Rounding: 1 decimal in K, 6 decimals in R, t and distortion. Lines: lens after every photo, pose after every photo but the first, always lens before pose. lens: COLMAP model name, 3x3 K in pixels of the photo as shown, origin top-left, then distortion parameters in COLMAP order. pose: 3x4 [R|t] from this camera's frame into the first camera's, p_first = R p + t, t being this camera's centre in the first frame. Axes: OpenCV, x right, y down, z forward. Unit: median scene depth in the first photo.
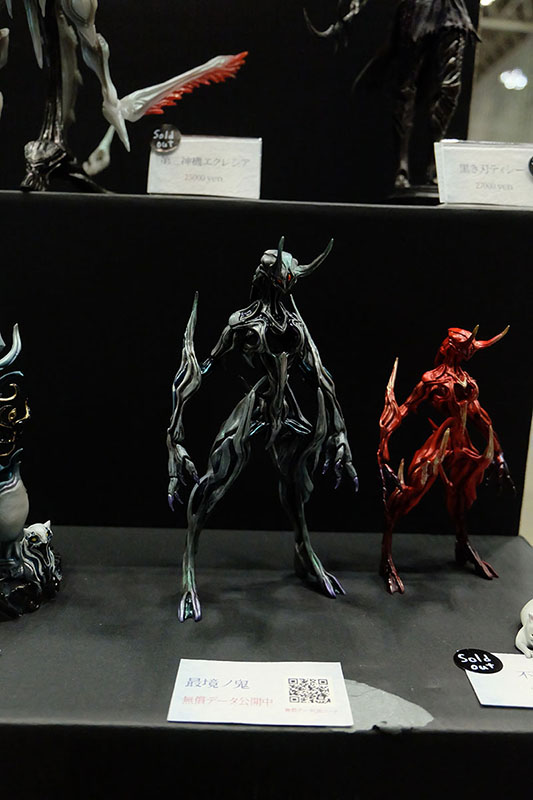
lens RADIAL K [[674.4, 0, 262.1], [0, 674.4, 398.6], [0, 0, 1]] dist [0.016642, -0.006134]
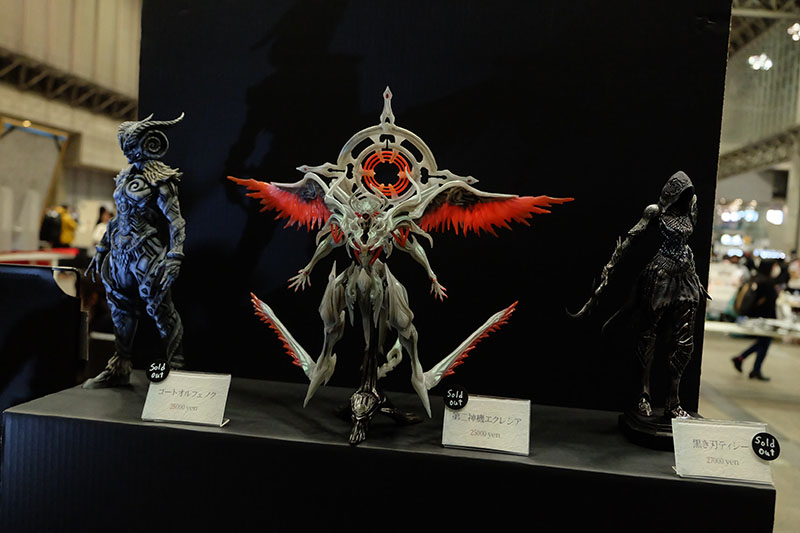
lens RADIAL K [[674.4, 0, 400.8], [0, 674.4, 267.6], [0, 0, 1]] dist [0.016642, -0.006134]
pose [[0.989294, 0.026088, -0.143587, -0.071757], [-0.046014, 0.989466, -0.137259, -0.473601], [0.138493, 0.142396, 0.980073, -0.352680]]
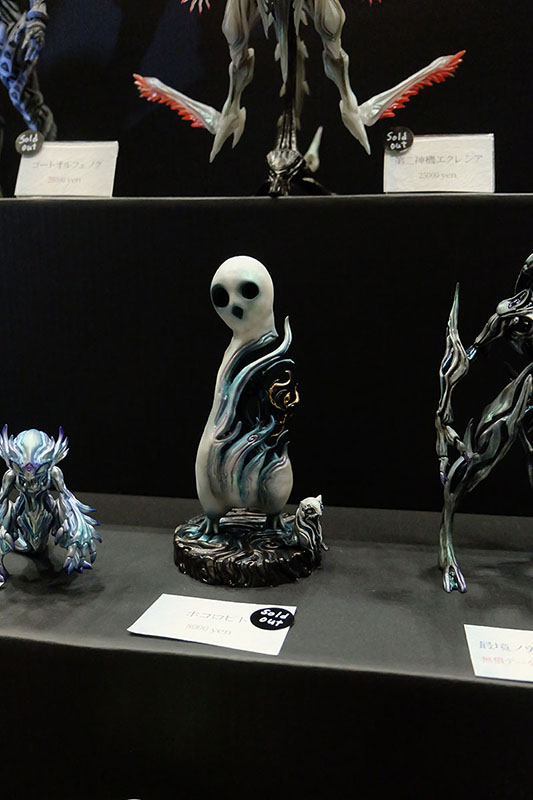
lens RADIAL K [[674.4, 0, 263.9], [0, 674.4, 399.3], [0, 0, 1]] dist [0.016642, -0.006134]
pose [[0.986314, 0.002640, -0.164857, -0.184729], [-0.002076, 0.999991, 0.003593, 0.017436], [0.164865, -0.003202, 0.986311, -0.080063]]
